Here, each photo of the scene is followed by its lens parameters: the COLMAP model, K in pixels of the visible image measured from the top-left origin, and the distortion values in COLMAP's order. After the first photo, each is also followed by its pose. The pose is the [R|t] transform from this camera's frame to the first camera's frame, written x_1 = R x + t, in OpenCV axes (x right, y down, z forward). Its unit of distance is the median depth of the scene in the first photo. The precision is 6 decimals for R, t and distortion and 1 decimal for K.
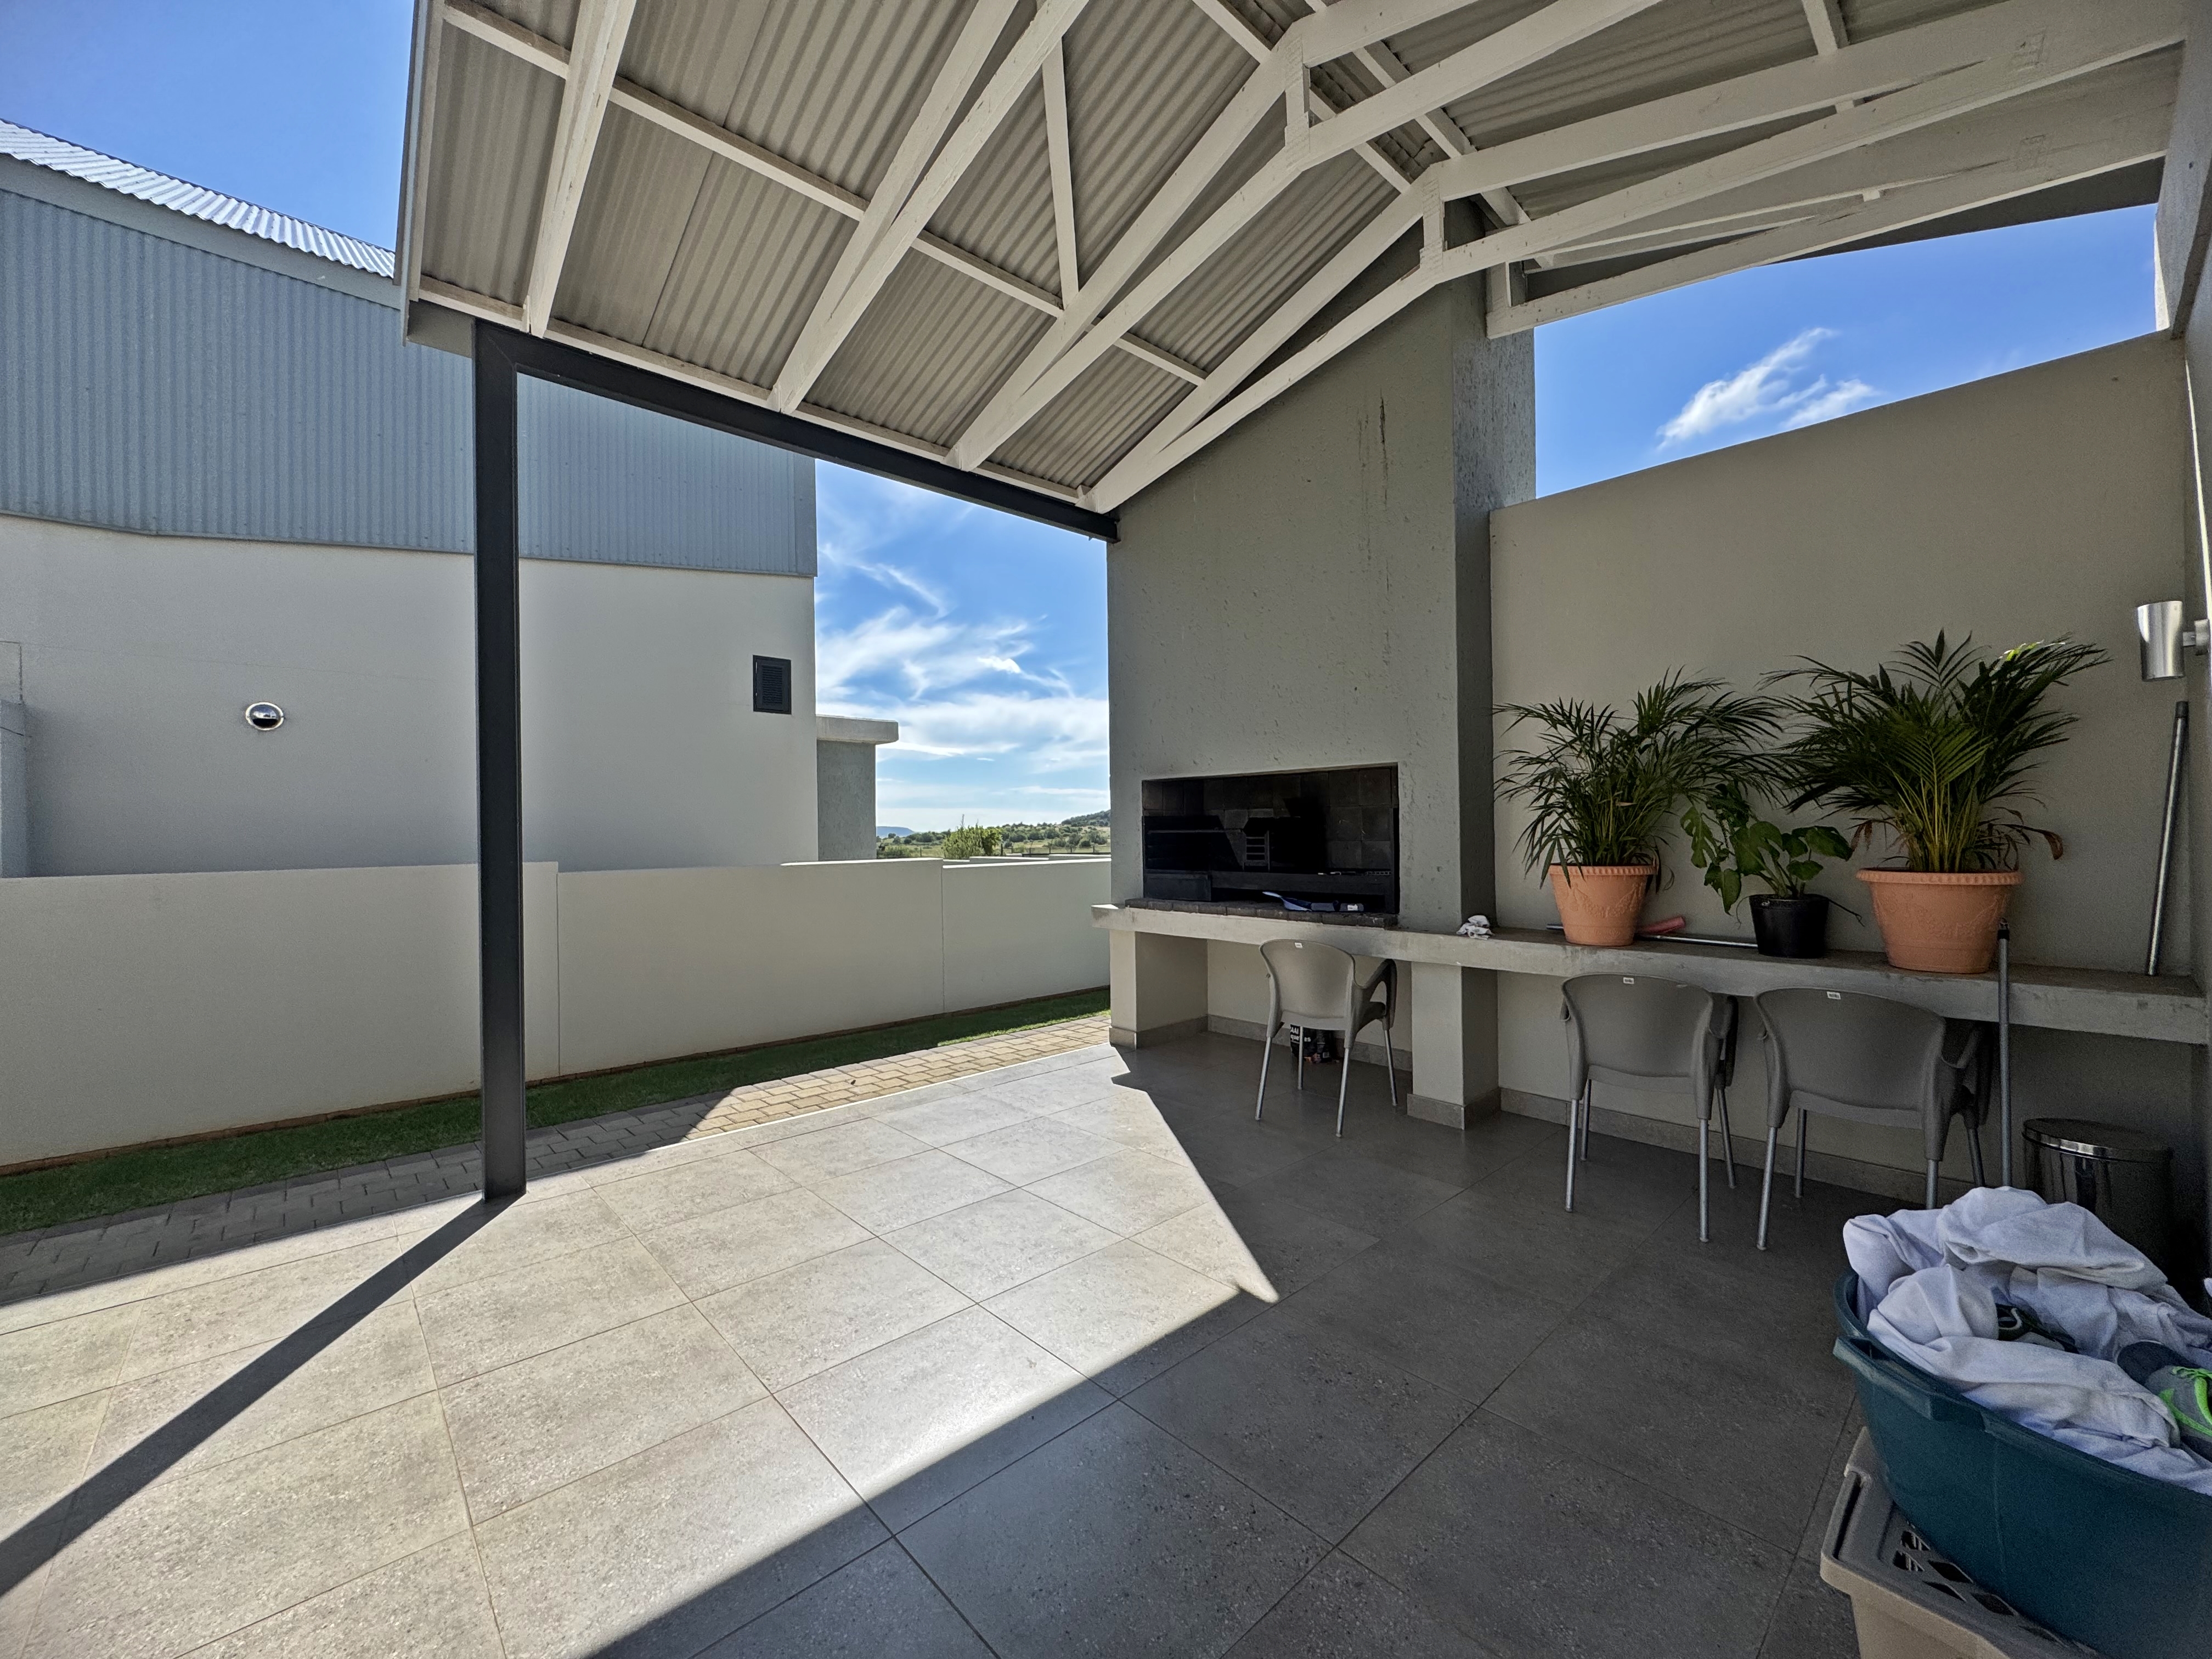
lens RADIAL K [[882.7, 0, 1106.8], [0, 882.7, 820.9], [0, 0, 1]] dist [-0.002328, 0.000253]
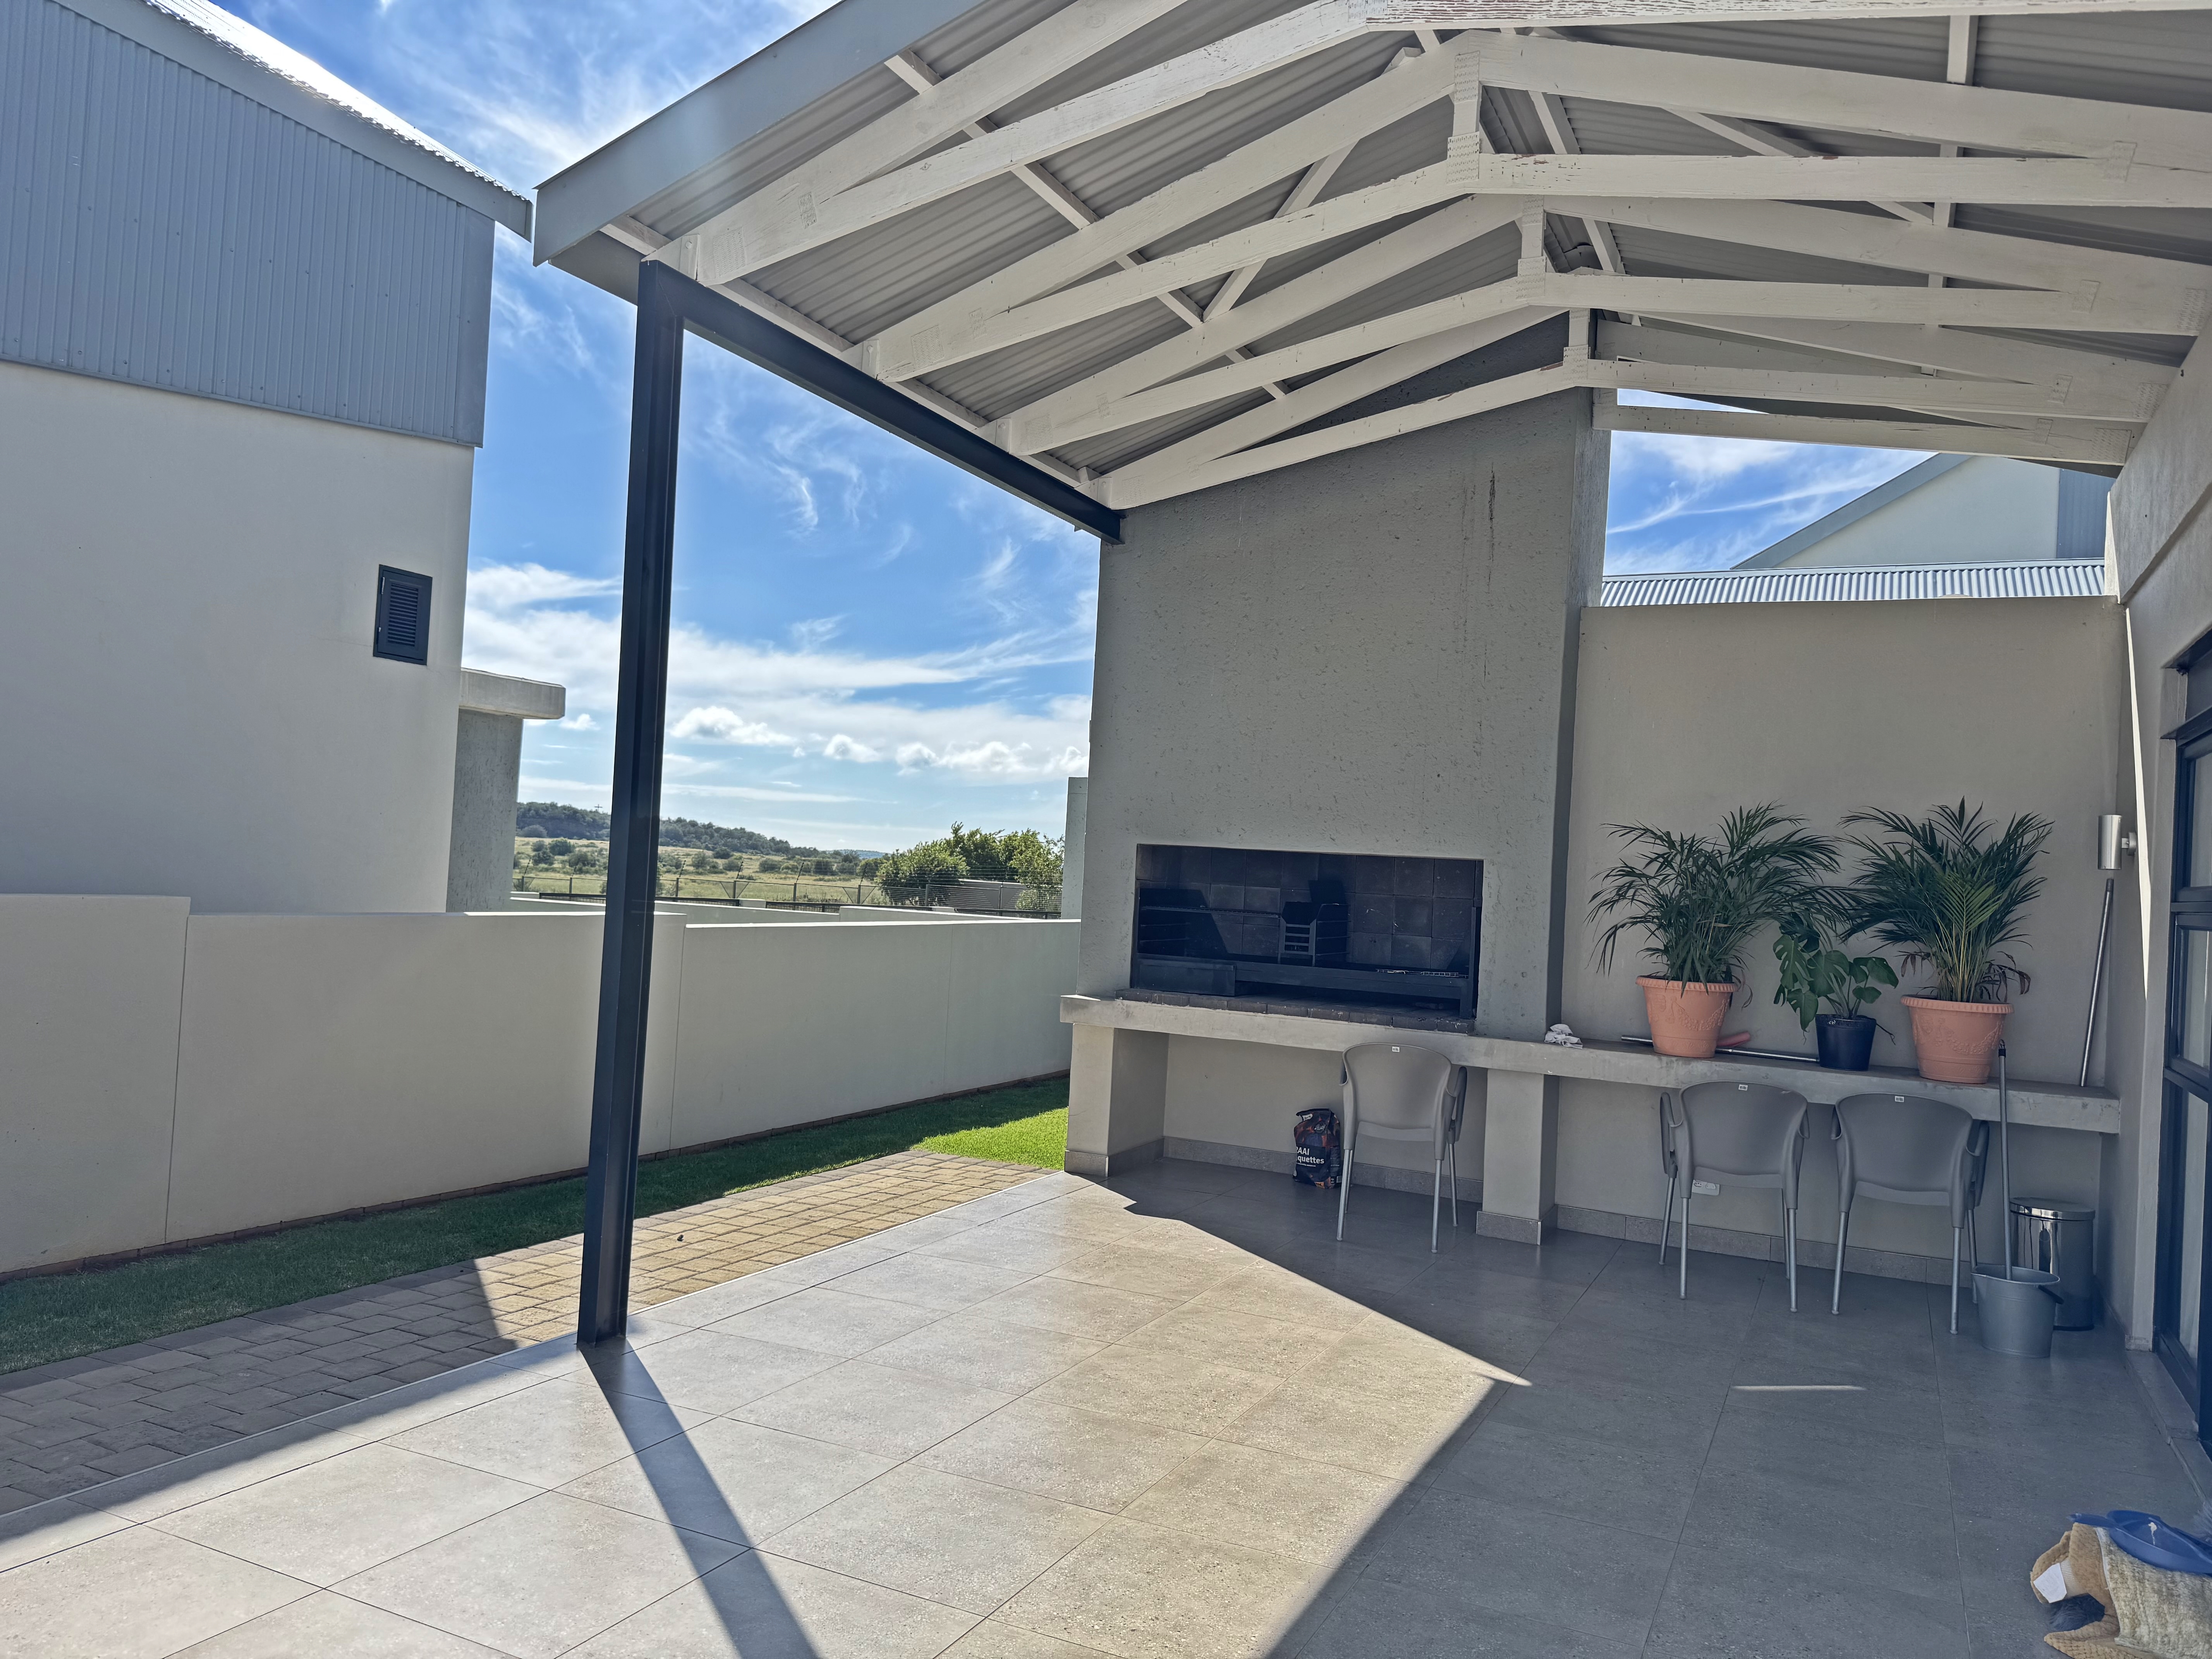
lens RADIAL K [[1548.9, 0, 1104.8], [0, 1548.9, 817.5], [0, 0, 1]] dist [0.050699, -0.048097]
pose [[0.929013, 0.075116, 0.362343, -0.705278], [-0.069603, 0.997174, -0.028265, -0.037989], [-0.363442, 0.001039, 0.931616, -0.436331]]
